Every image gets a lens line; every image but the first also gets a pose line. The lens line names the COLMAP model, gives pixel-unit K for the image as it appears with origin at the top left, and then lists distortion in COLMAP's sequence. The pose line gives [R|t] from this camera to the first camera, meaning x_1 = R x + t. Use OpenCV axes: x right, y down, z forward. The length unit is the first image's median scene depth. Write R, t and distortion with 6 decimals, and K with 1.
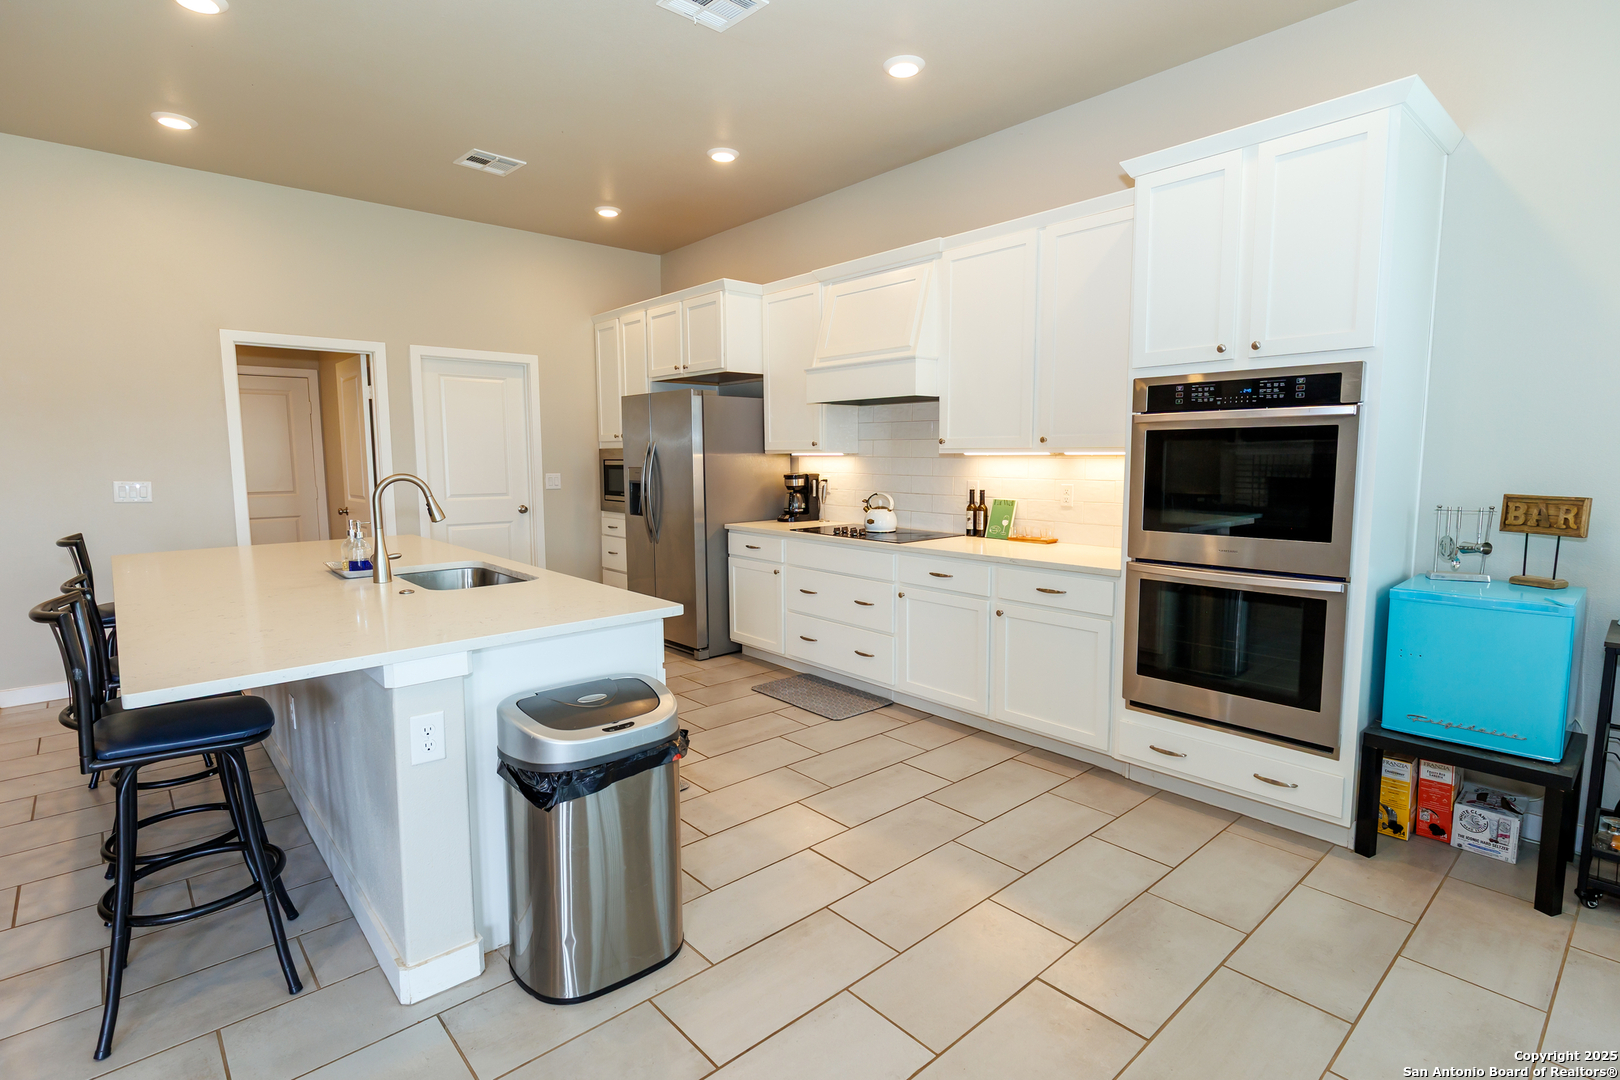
lens RADIAL K [[762.5, 0, 810.0], [0, 762.5, 540.0], [0, 0, 1]] dist [-0.002298, -0.000278]
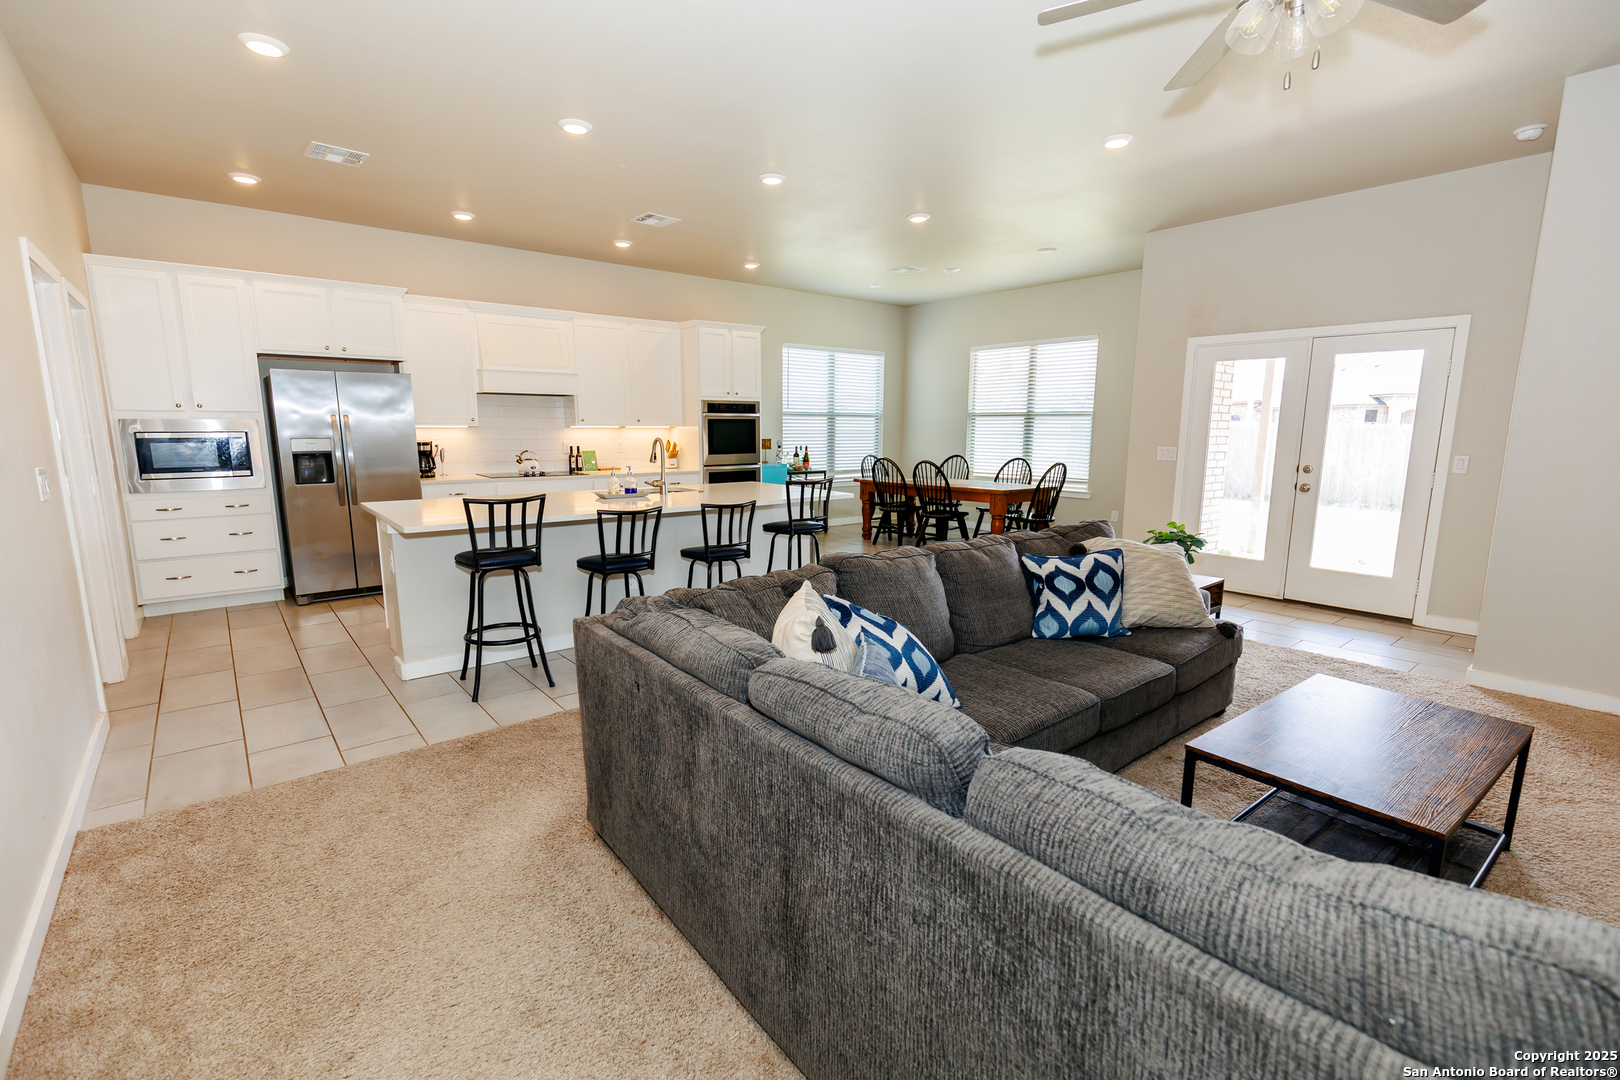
lens RADIAL K [[762.5, 0, 810.0], [0, 762.5, 540.0], [0, 0, 1]] dist [-0.002298, -0.000278]
pose [[0.038182, -0.143805, 0.988869, -2.410358], [0.109427, 0.984241, 0.138907, -0.055015], [-0.993261, 0.102906, 0.053317, 0.532734]]
